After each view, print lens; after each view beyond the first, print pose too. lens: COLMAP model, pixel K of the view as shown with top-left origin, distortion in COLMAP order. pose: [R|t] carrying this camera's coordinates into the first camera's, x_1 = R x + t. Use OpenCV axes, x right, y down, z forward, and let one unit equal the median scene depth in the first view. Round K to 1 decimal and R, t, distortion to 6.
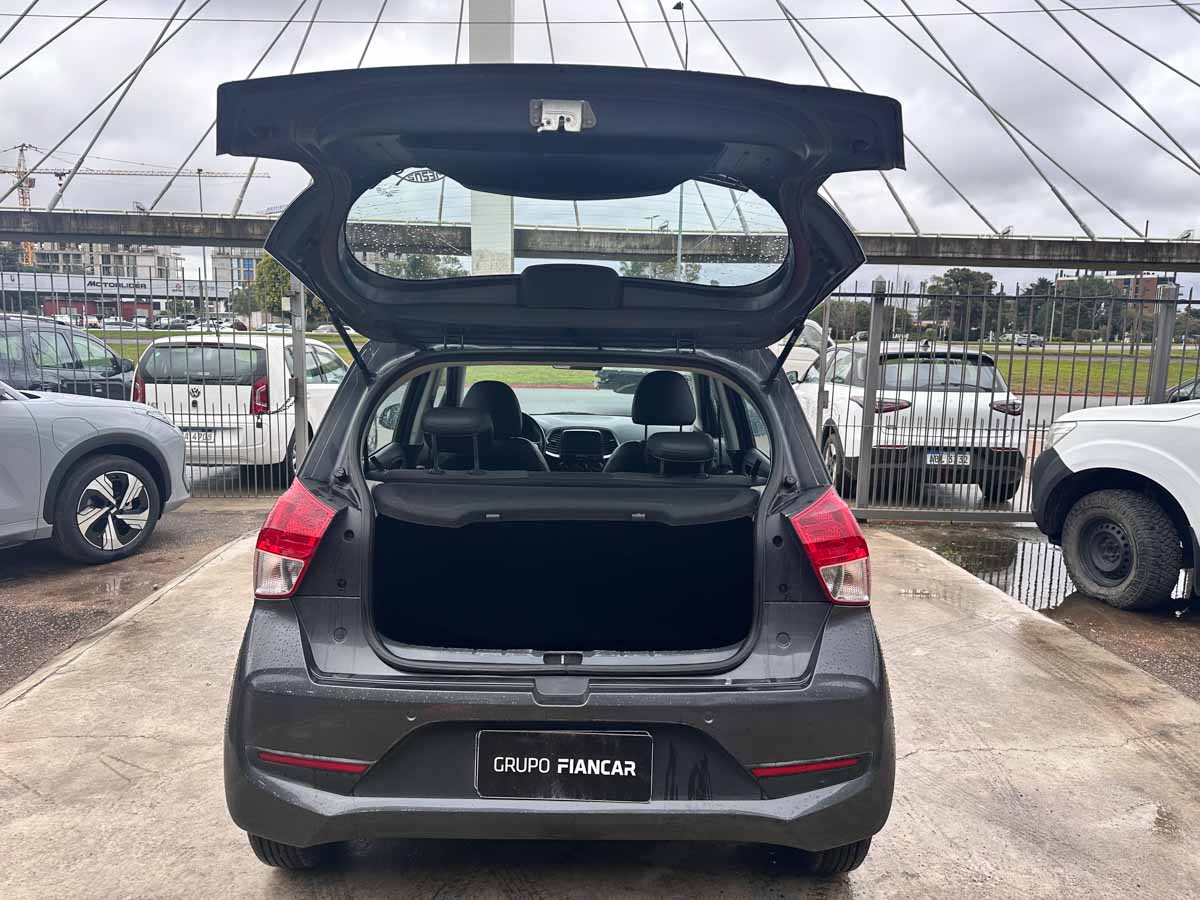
lens RADIAL K [[824.0, 0, 592.6], [0, 824.0, 463.0], [0, 0, 1]] dist [0.051271, -0.001368]
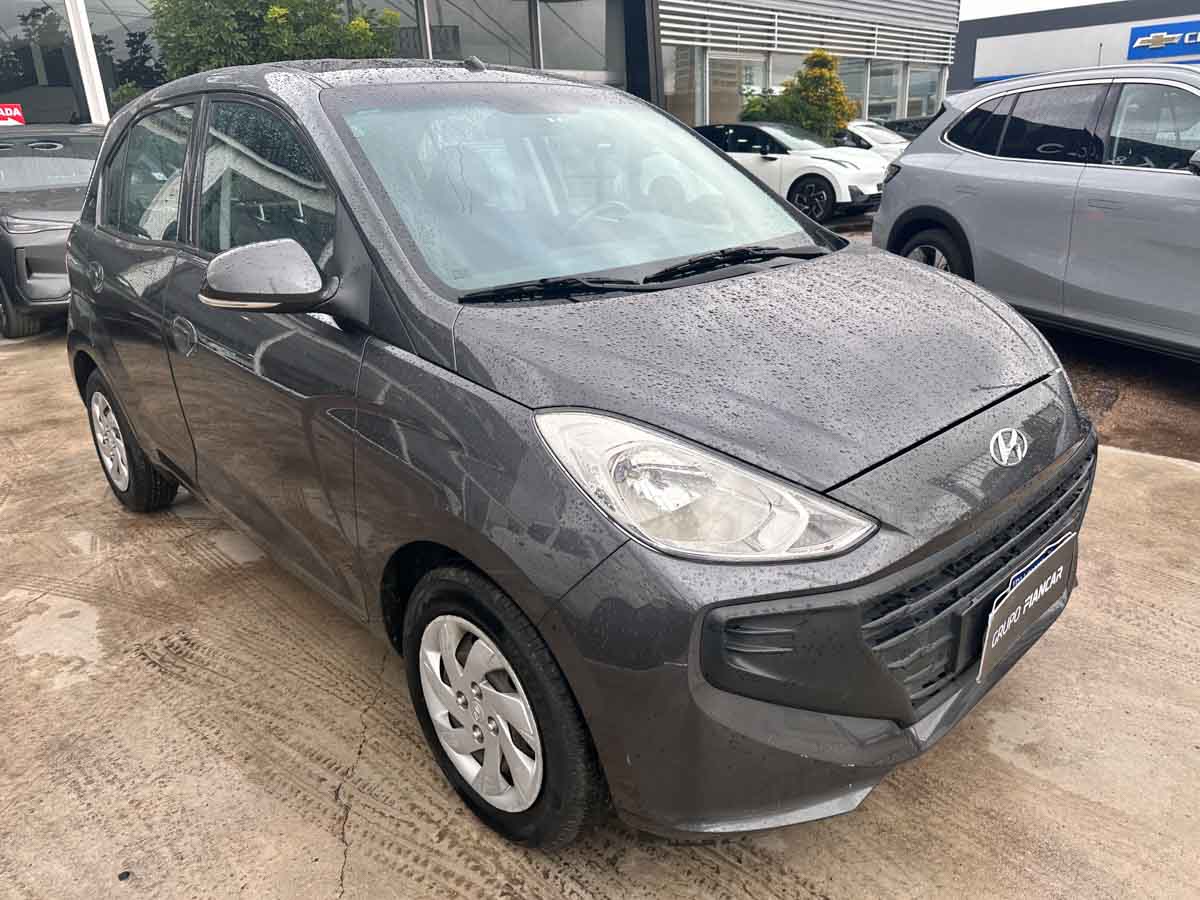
lens RADIAL K [[858.0, 0, 600.0], [0, 858.0, 450.0], [0, 0, 1]] dist [-0.009347, -0.005681]
pose [[-0.733075, 0.235067, -0.638235, 0.328952], [-0.083717, 0.900057, 0.427656, -0.148292], [0.674976, 0.366935, -0.640130, 1.312532]]
